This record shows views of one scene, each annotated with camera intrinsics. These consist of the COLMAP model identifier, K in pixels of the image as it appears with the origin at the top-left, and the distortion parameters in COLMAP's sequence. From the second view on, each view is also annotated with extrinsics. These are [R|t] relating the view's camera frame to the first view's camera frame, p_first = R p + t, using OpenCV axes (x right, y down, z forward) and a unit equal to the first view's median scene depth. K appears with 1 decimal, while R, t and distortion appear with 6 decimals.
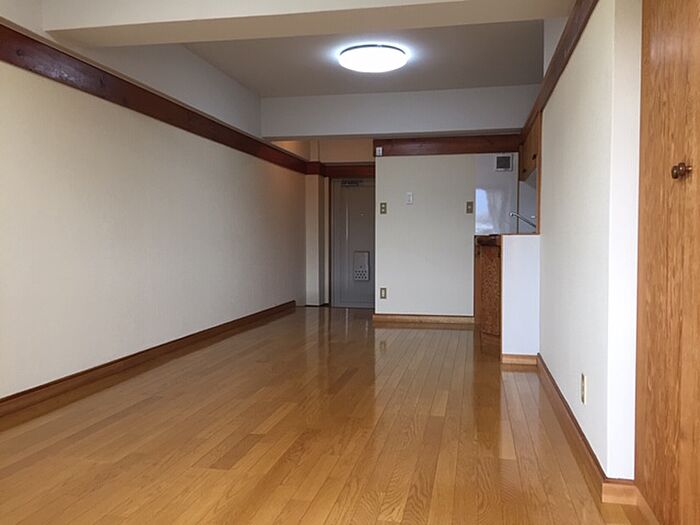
lens RADIAL K [[600.7, 0, 350.0], [0, 600.7, 262.5], [0, 0, 1]] dist [0.062982, -0.066523]
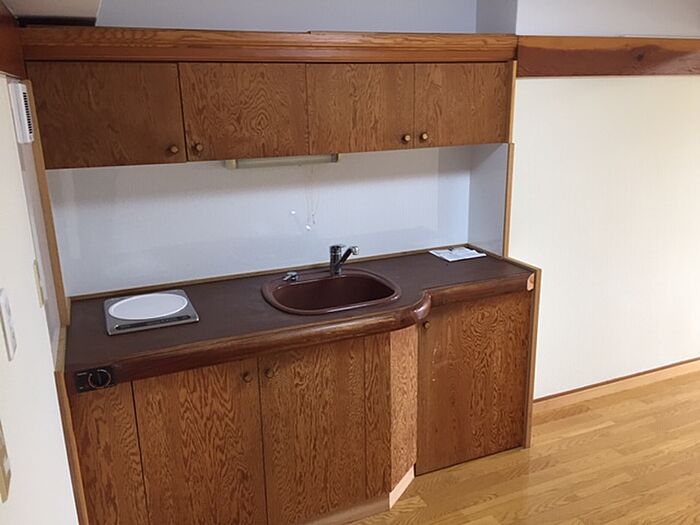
lens RADIAL K [[600.7, 0, 350.0], [0, 600.7, 262.5], [0, 0, 1]] dist [0.062982, -0.066523]
pose [[-0.585976, -0.207709, 0.783256, -0.090474], [0.049671, 0.955566, 0.290563, -0.172133], [-0.808805, 0.209169, -0.549621, 1.039252]]
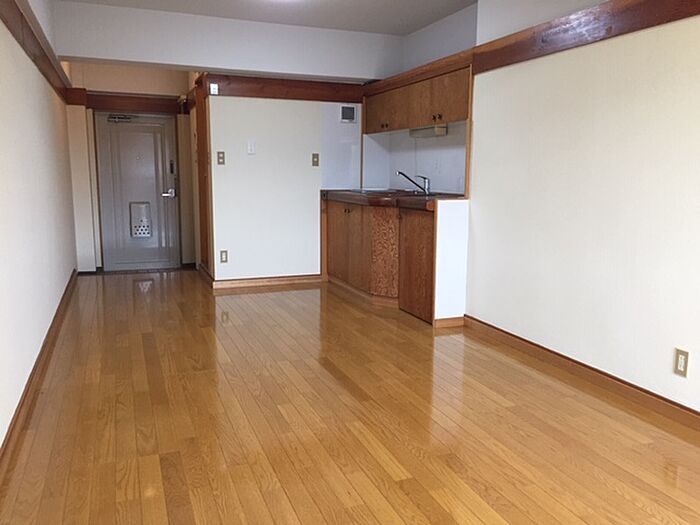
lens RADIAL K [[600.7, 0, 350.0], [0, 600.7, 262.5], [0, 0, 1]] dist [0.062982, -0.066523]
pose [[0.837156, -0.076800, 0.541545, -0.276106], [0.014543, 0.992869, 0.118324, -0.042855], [-0.546770, -0.091179, 0.832303, 0.176345]]
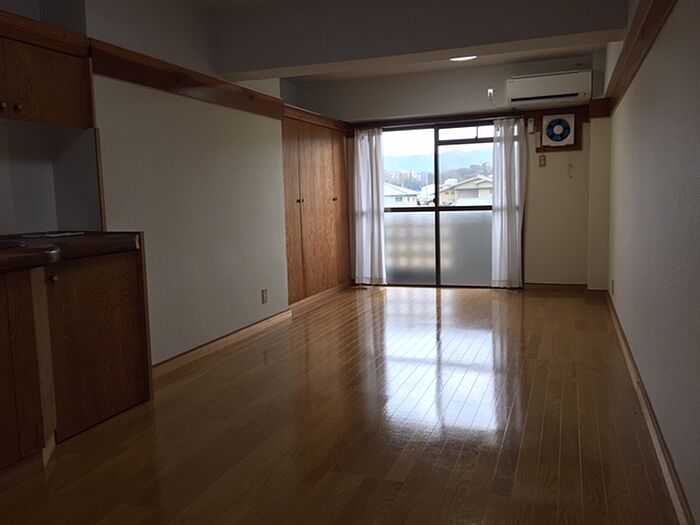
lens RADIAL K [[600.7, 0, 350.0], [0, 600.7, 262.5], [0, 0, 1]] dist [0.062982, -0.066523]
pose [[-0.990495, 0.010413, 0.137157, -0.072746], [0.030497, 0.988938, 0.145157, -0.075986], [-0.134128, 0.147960, -0.979856, 1.169540]]
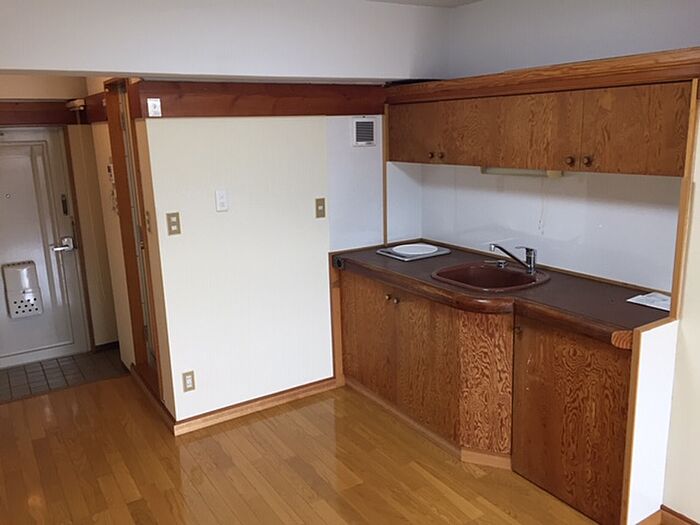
lens RADIAL K [[600.7, 0, 350.0], [0, 600.7, 262.5], [0, 0, 1]] dist [0.062982, -0.066523]
pose [[0.713566, -0.176955, 0.677872, -0.193259], [0.055606, 0.978828, 0.196984, -0.154446], [-0.698377, -0.102868, 0.708299, 0.553259]]
